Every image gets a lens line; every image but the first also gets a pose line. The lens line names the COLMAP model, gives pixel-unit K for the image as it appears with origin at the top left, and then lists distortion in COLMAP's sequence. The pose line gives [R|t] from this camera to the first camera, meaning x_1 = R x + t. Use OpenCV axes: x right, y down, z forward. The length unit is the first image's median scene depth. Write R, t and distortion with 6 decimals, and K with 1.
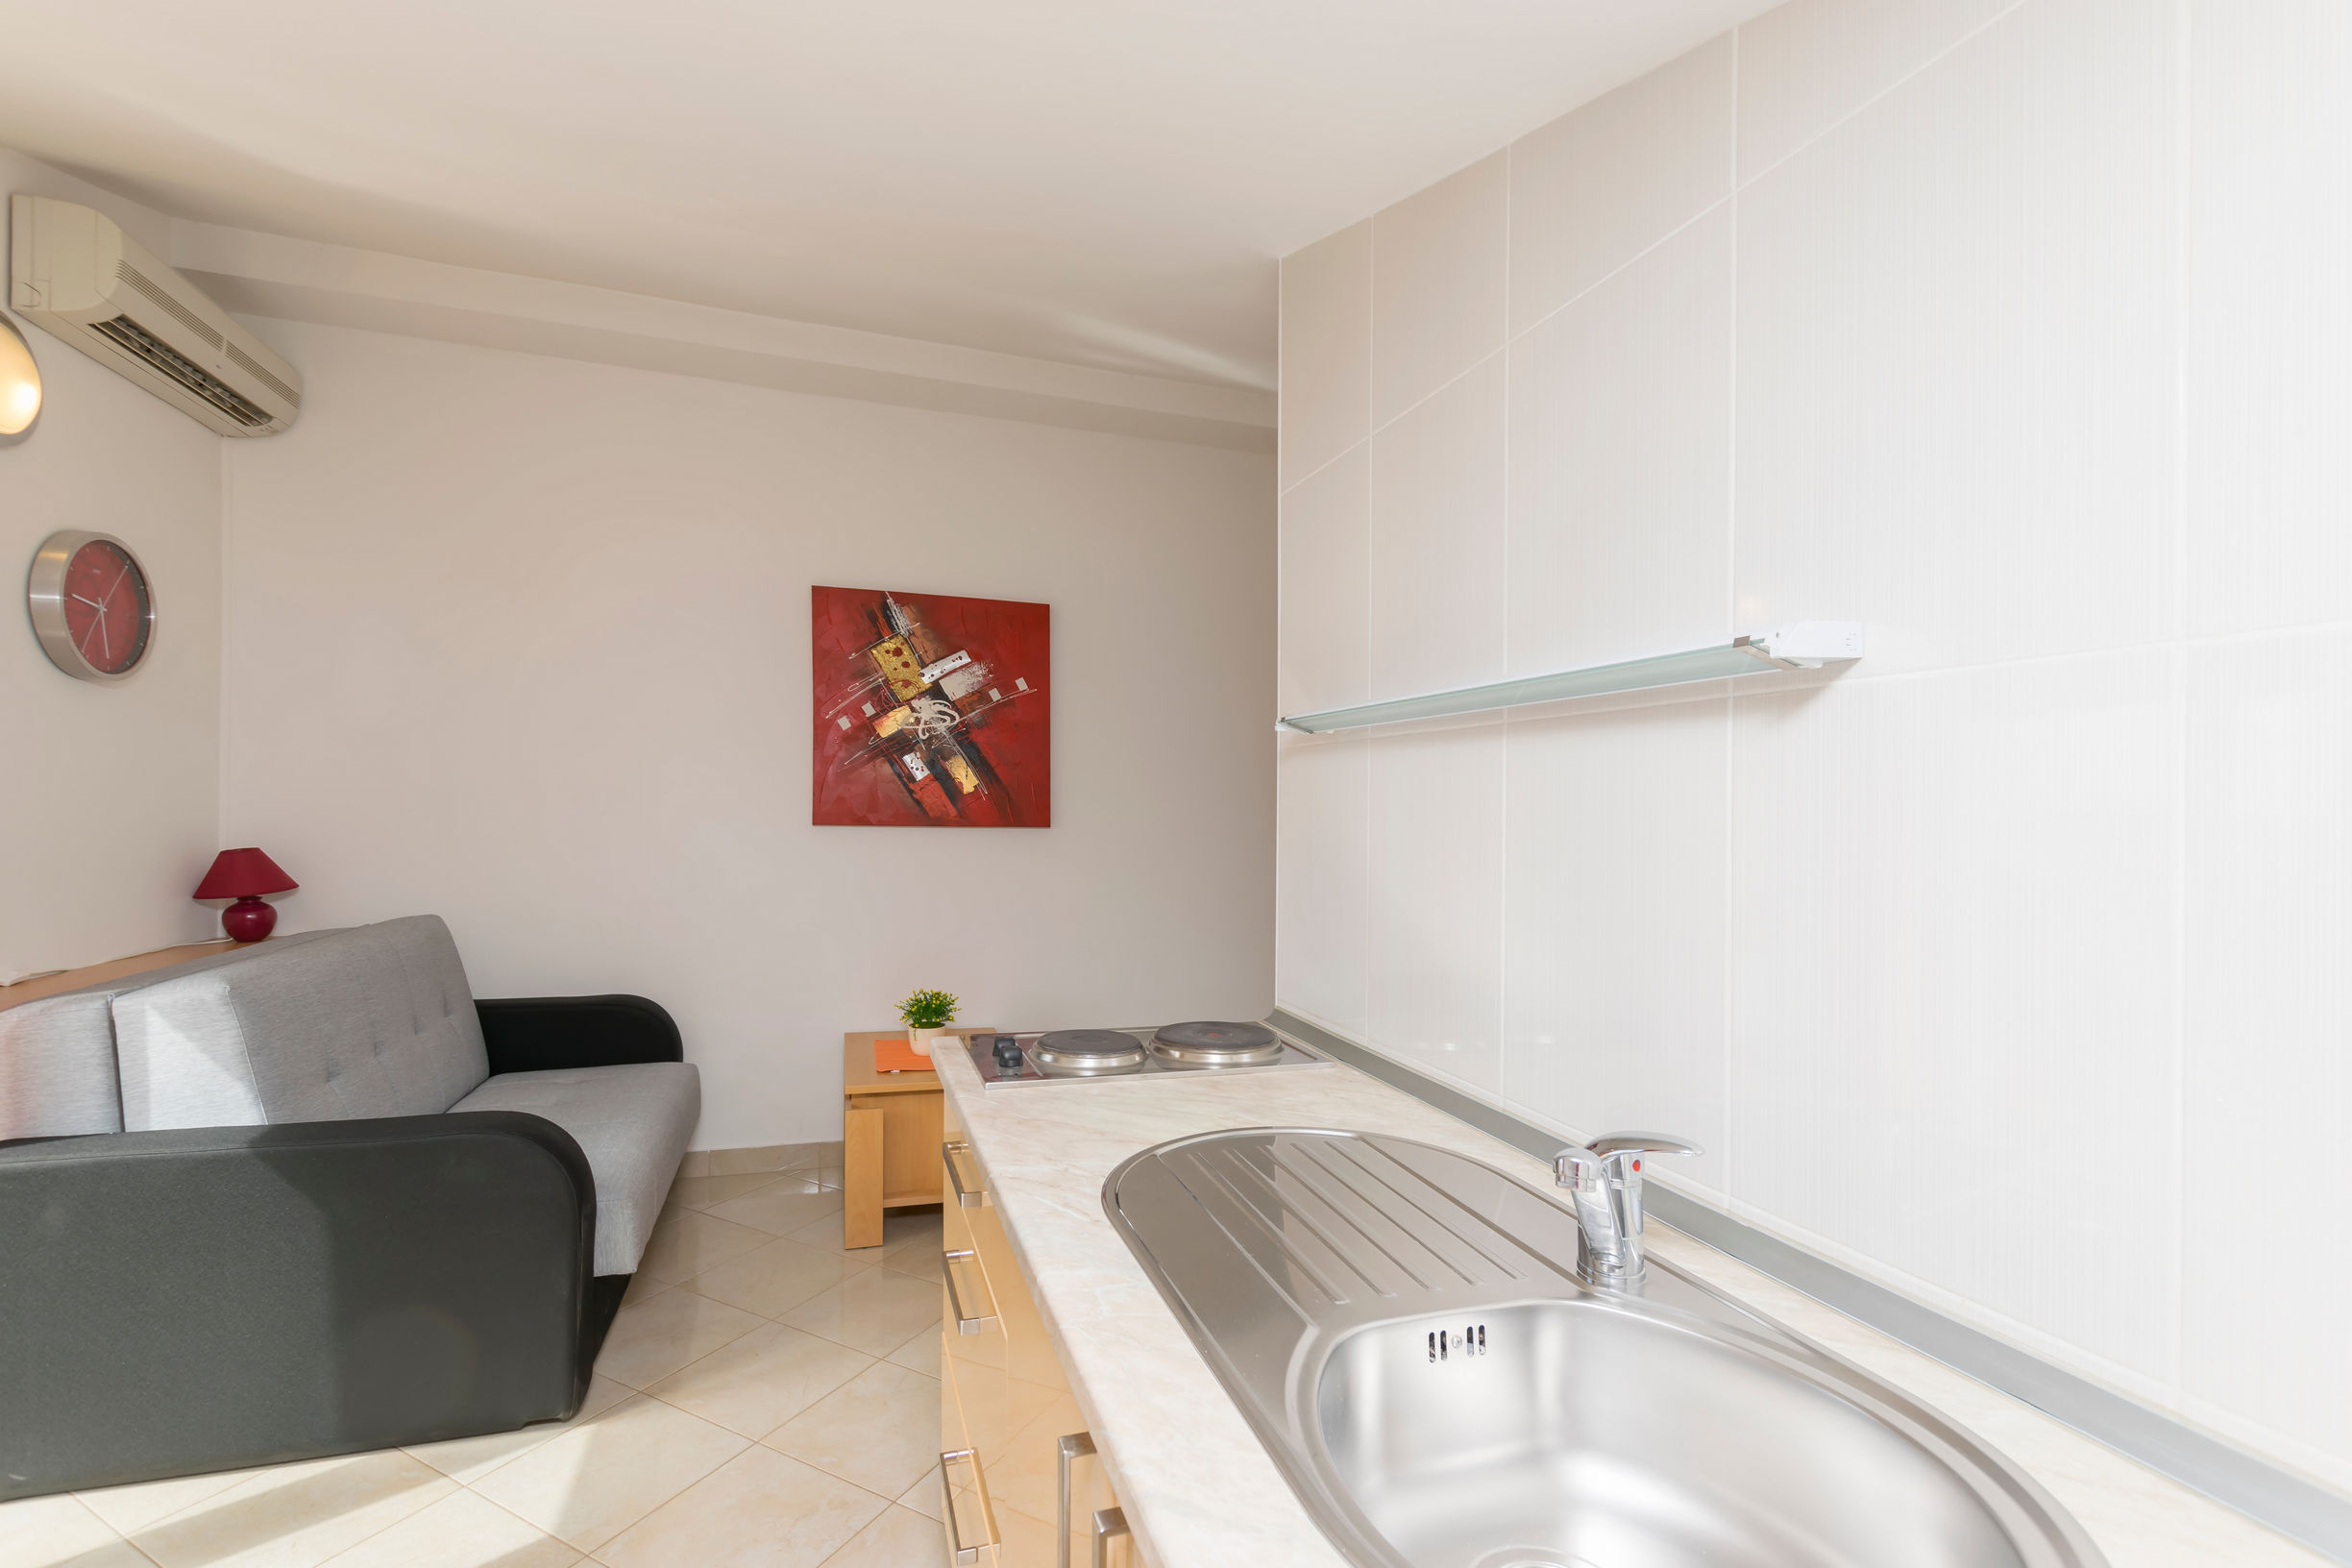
lens RADIAL K [[1018.5, 0, 1159.7], [0, 1018.5, 803.2], [0, 0, 1]] dist [0.008426, -0.003189]
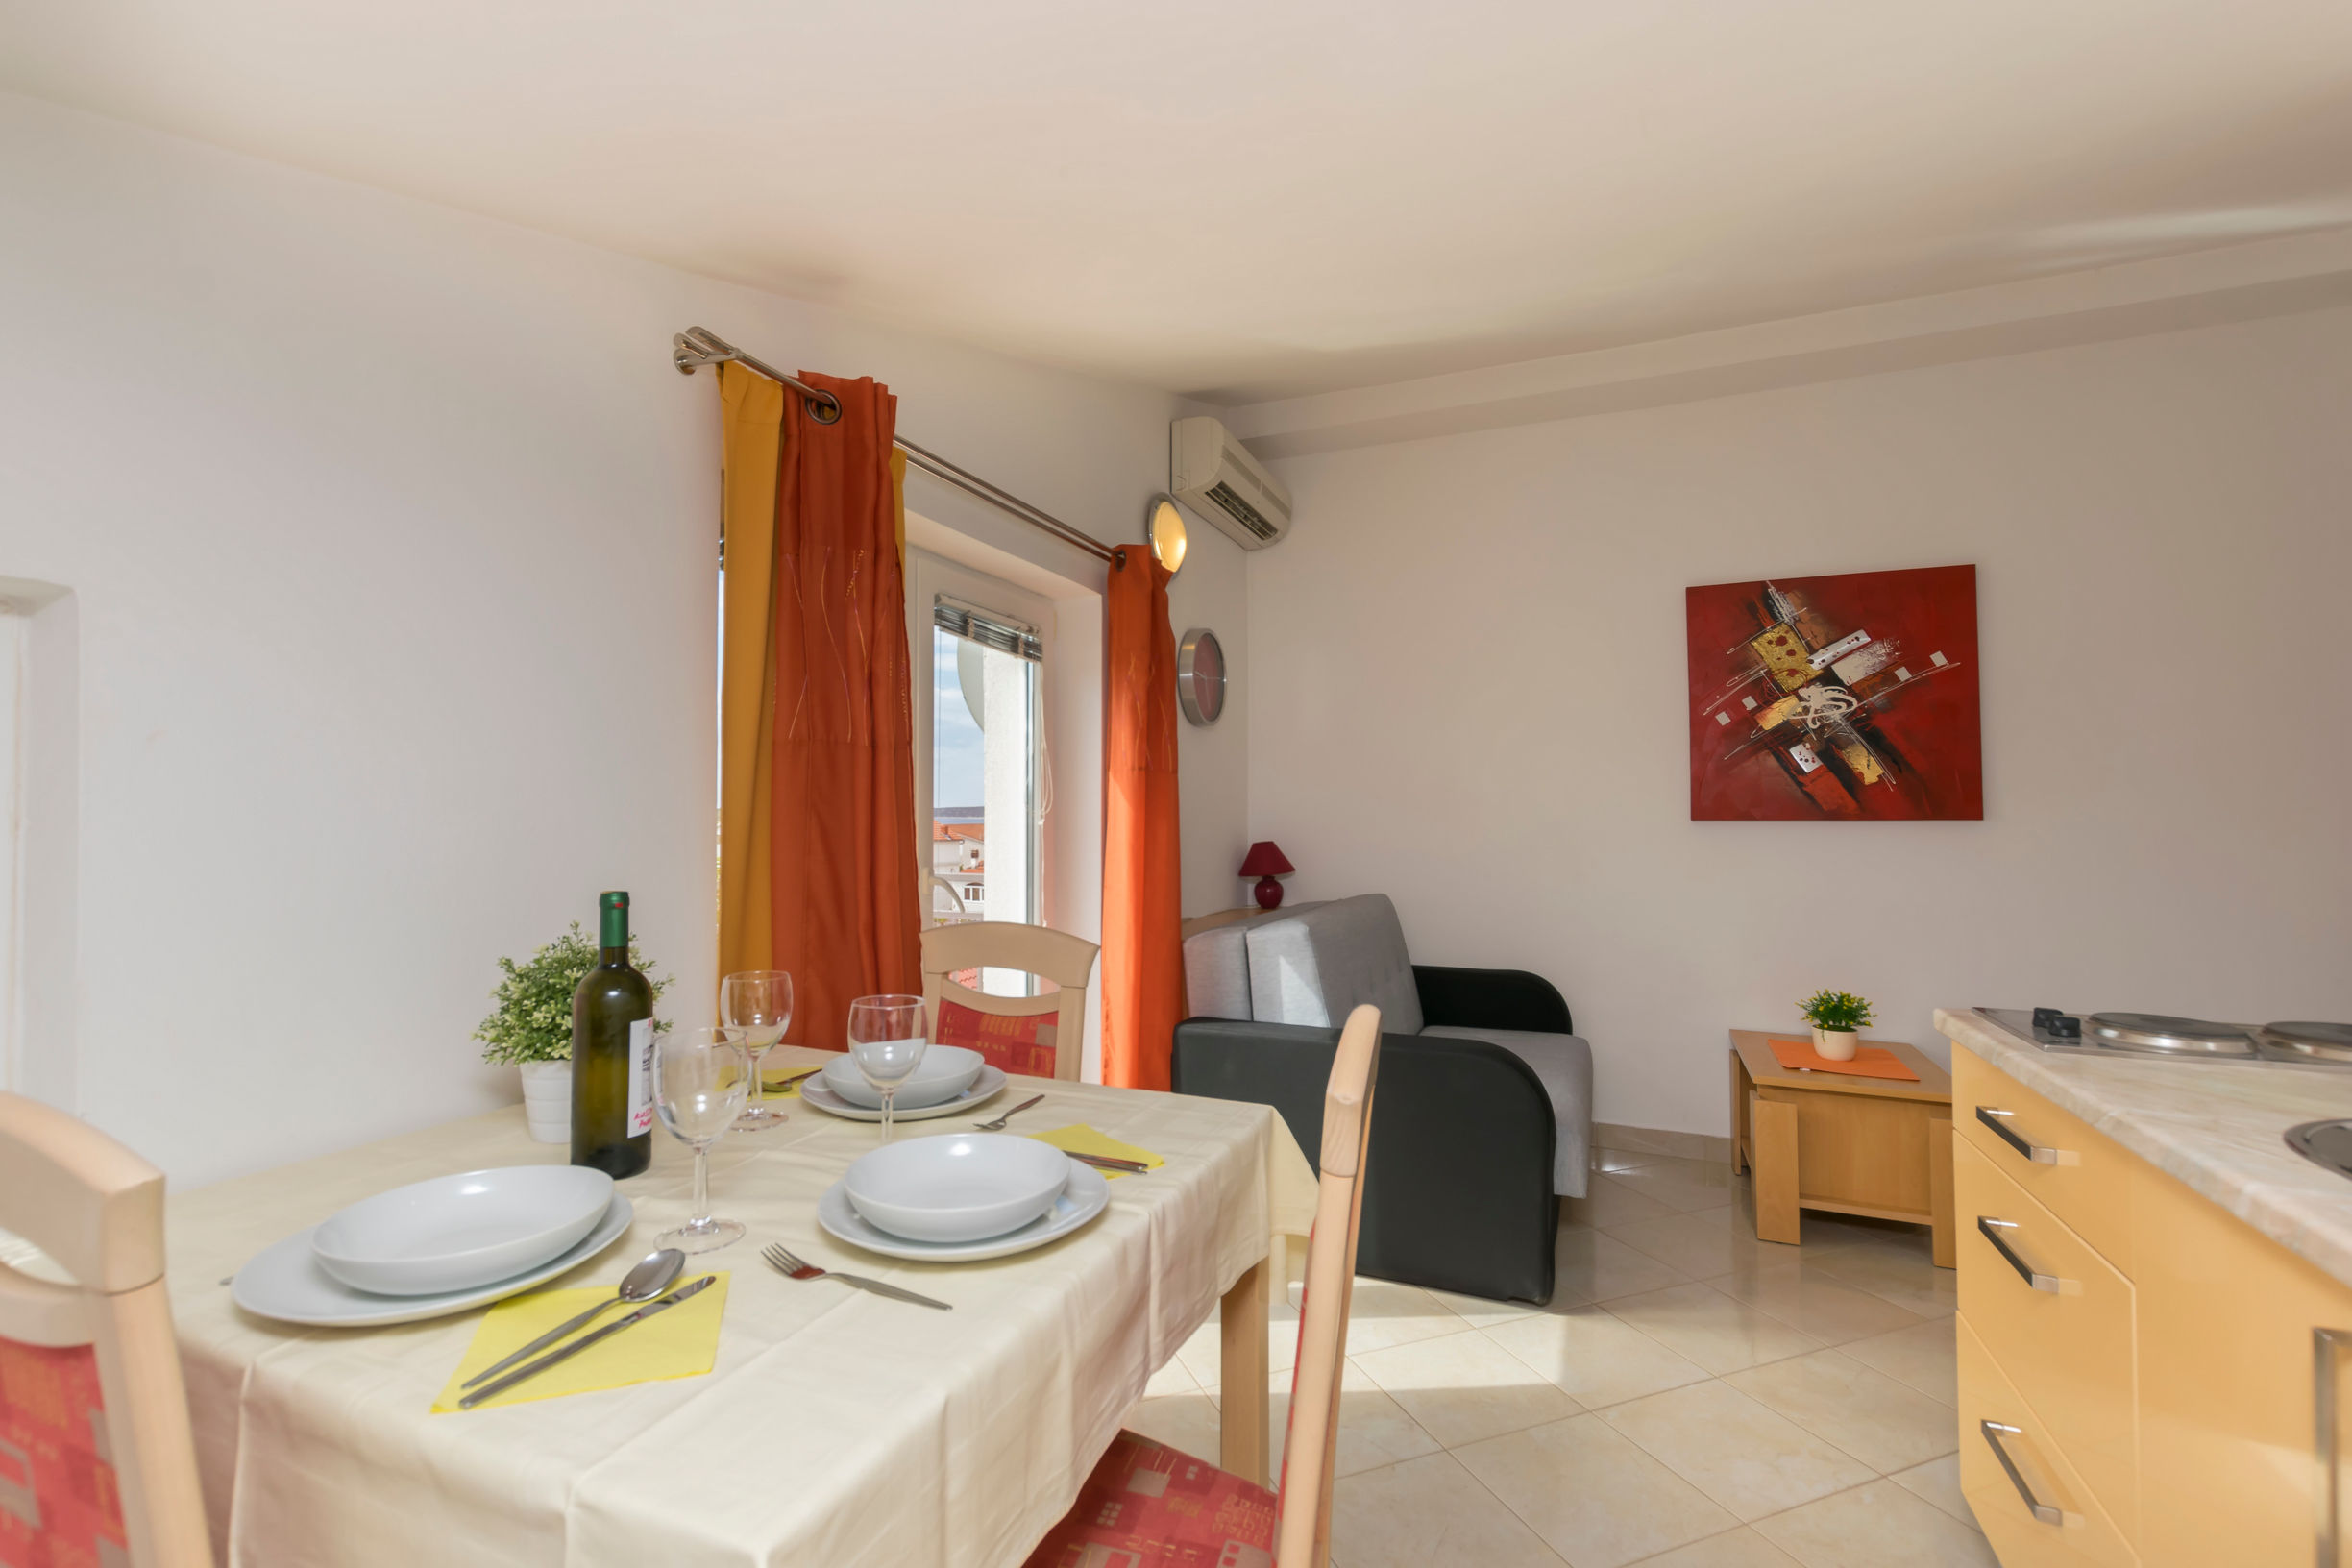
lens RADIAL K [[1018.5, 0, 1201.3], [0, 1018.5, 801.3], [0, 0, 1]] dist [0.008426, -0.003189]
pose [[0.757694, -0.026796, -0.652060, -0.046369], [0.017068, 0.999629, -0.021247, 0.015715], [0.652387, 0.004970, 0.757869, -0.097918]]
